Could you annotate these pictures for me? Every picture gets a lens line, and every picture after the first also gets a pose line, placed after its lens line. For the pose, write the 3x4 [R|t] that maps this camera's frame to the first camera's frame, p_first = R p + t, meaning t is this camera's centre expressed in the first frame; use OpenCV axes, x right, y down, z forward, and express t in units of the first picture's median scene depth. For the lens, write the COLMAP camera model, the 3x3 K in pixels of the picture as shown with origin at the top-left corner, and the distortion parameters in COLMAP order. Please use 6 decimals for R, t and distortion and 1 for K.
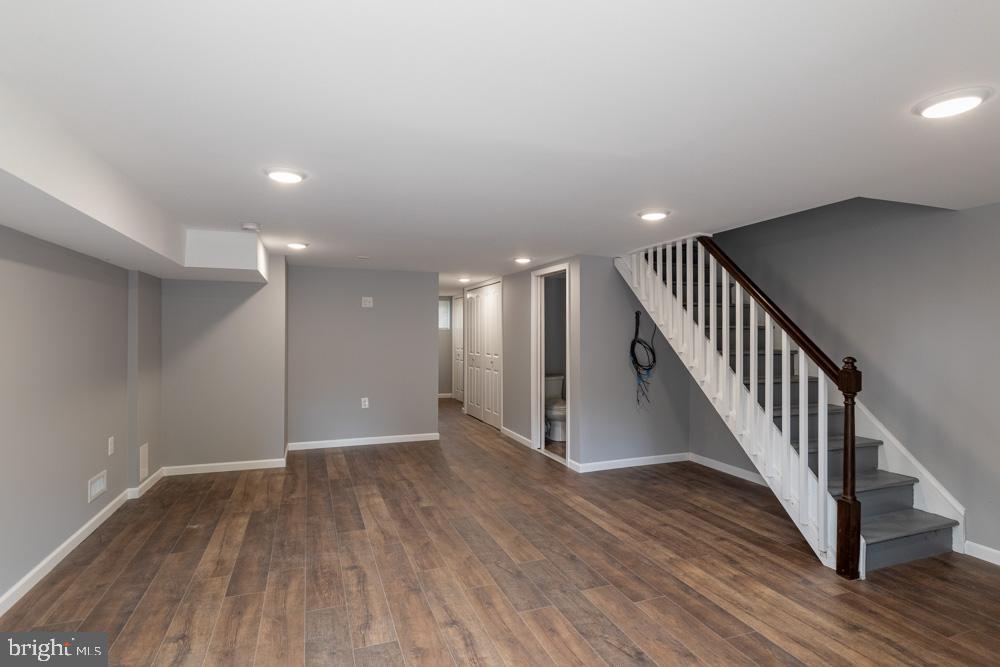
lens RADIAL K [[488.6, 0, 498.7], [0, 488.6, 332.9], [0, 0, 1]] dist [-0.000243, 0.000680]
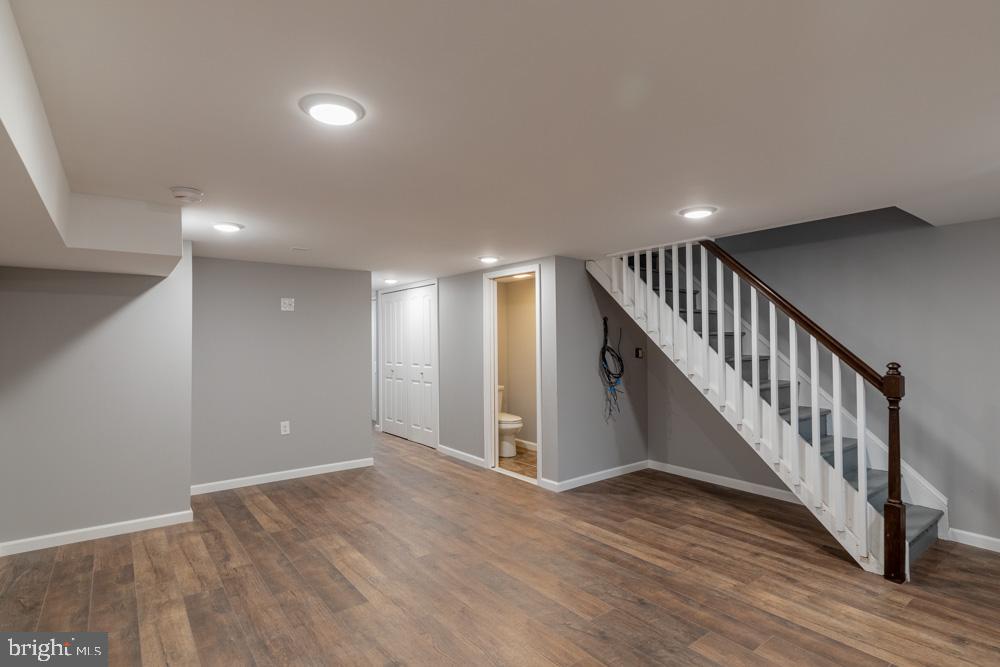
lens RADIAL K [[488.6, 0, 495.8], [0, 488.6, 334.1], [0, 0, 1]] dist [-0.000243, 0.000680]
pose [[0.959742, -0.004193, 0.280851, -0.307965], [0.007255, 0.999925, -0.009864, -0.005254], [-0.280788, 0.011505, 0.959701, 0.219569]]
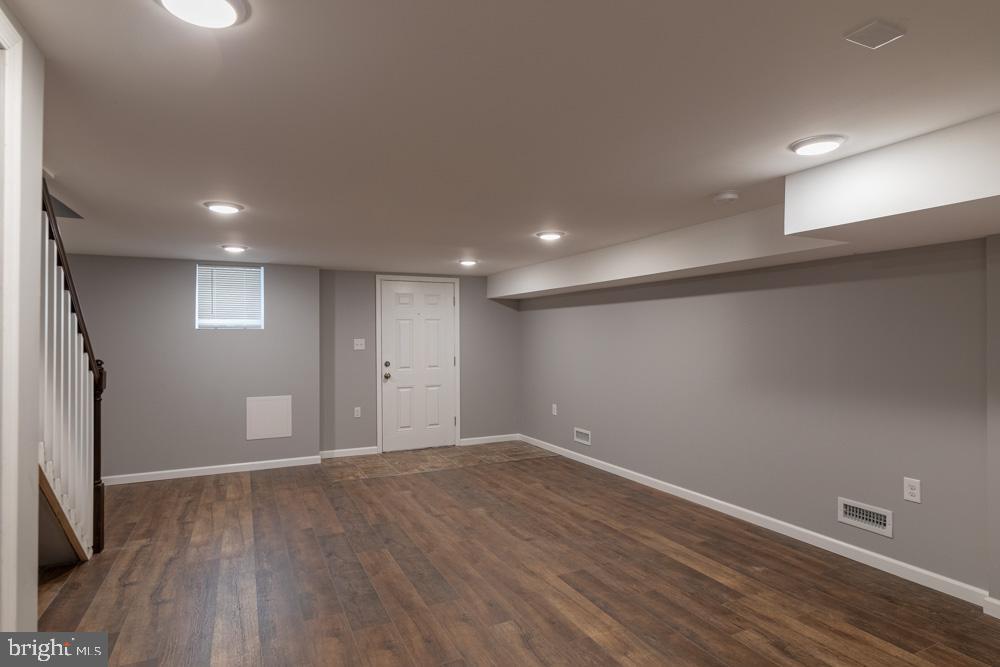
lens RADIAL K [[553.0, 0, 493.6], [0, 553.0, 336.4], [0, 0, 1]] dist [0.000944, -0.000109]
pose [[-0.997376, -0.001327, -0.072379, -0.101798], [-0.001030, 0.999991, -0.004132, 0.000048], [0.072384, -0.004046, -0.997369, 2.019222]]
